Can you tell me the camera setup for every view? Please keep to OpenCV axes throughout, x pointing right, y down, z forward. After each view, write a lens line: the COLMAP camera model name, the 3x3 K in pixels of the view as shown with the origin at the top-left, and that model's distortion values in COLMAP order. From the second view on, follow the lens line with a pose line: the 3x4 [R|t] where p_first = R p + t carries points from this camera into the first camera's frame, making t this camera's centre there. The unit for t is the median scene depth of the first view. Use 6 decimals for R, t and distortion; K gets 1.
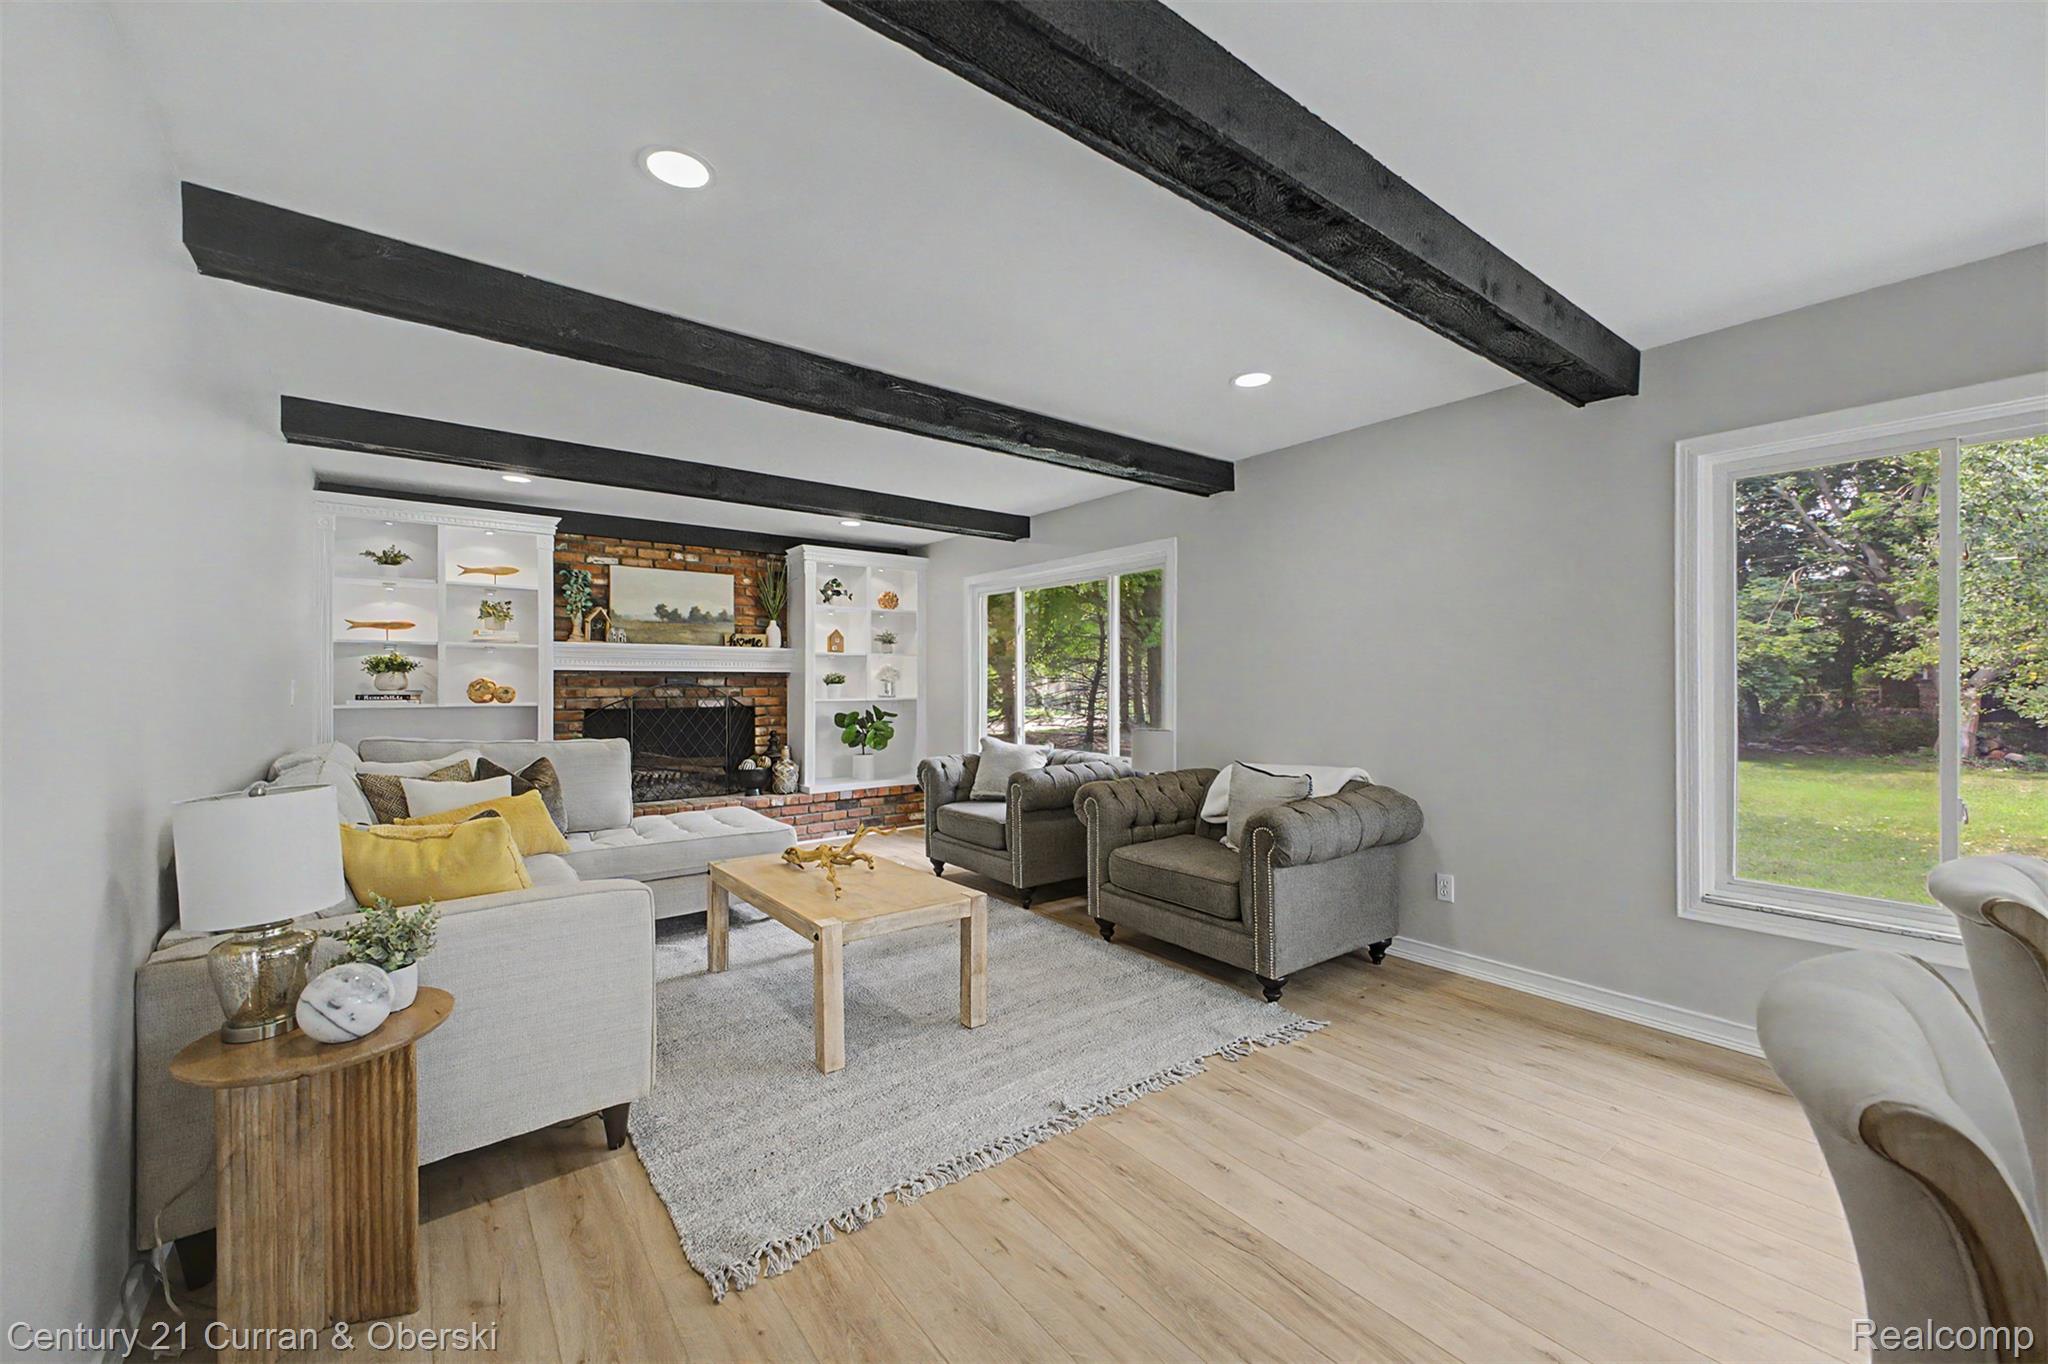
lens RADIAL K [[797.5, 0, 1024.0], [0, 797.5, 682.0], [0, 0, 1]] dist [0.017173, -0.000143]
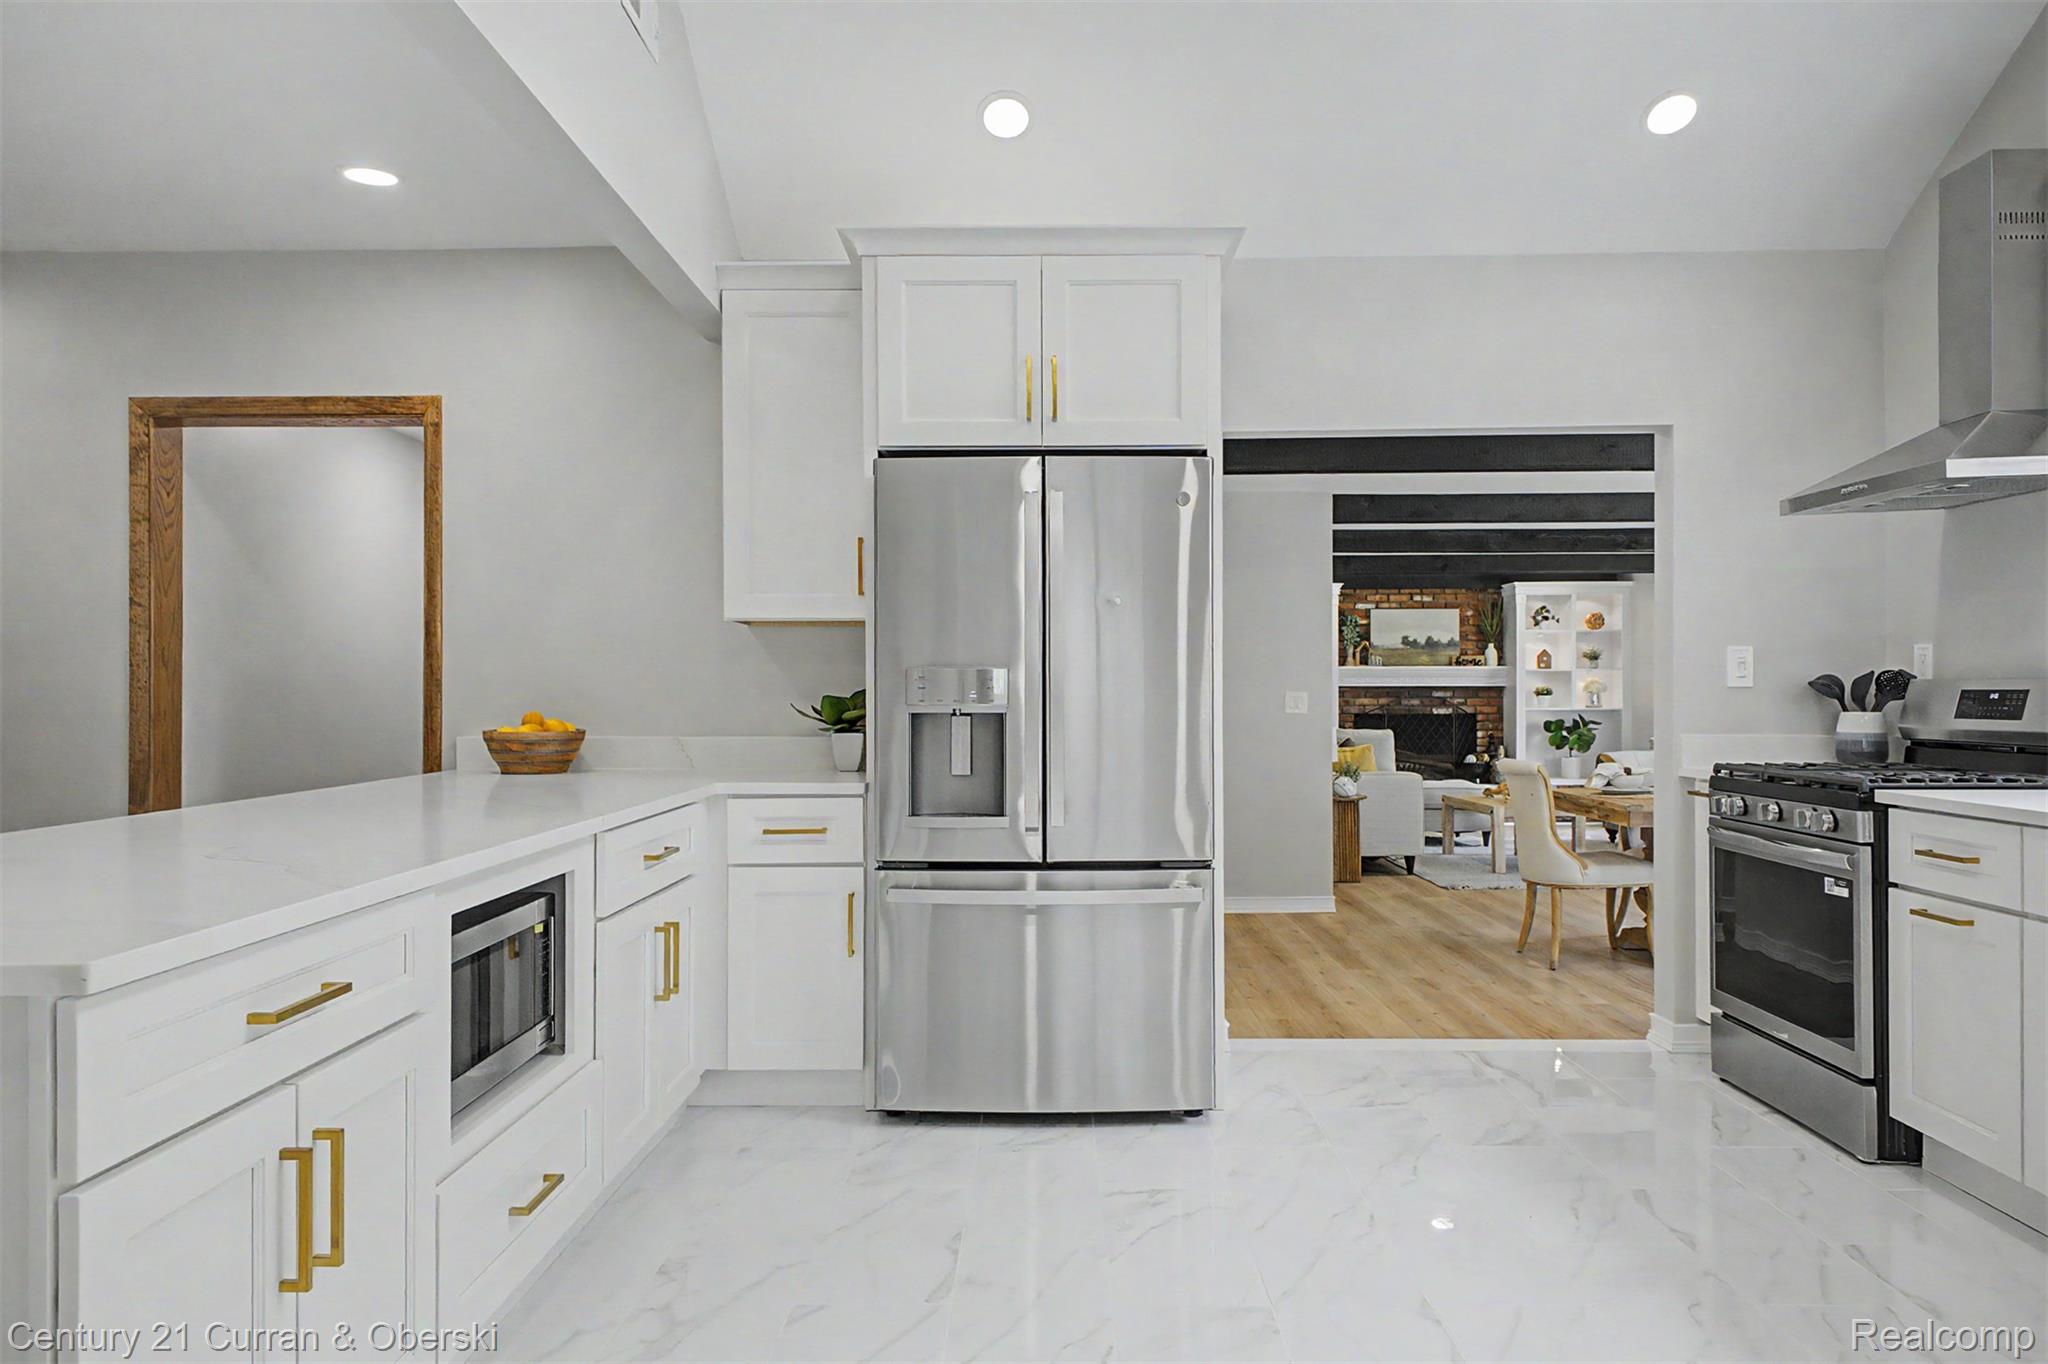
lens RADIAL K [[1357.7, 0, 1024.0], [0, 1357.7, 682.0], [0, 0, 1]] dist [0.013251, 0.000078]
pose [[0.784949, -0.004998, -0.619541, 0.426298], [0.001609, 0.999981, -0.006029, -0.007102], [0.619559, 0.003736, 0.784941, -1.108279]]
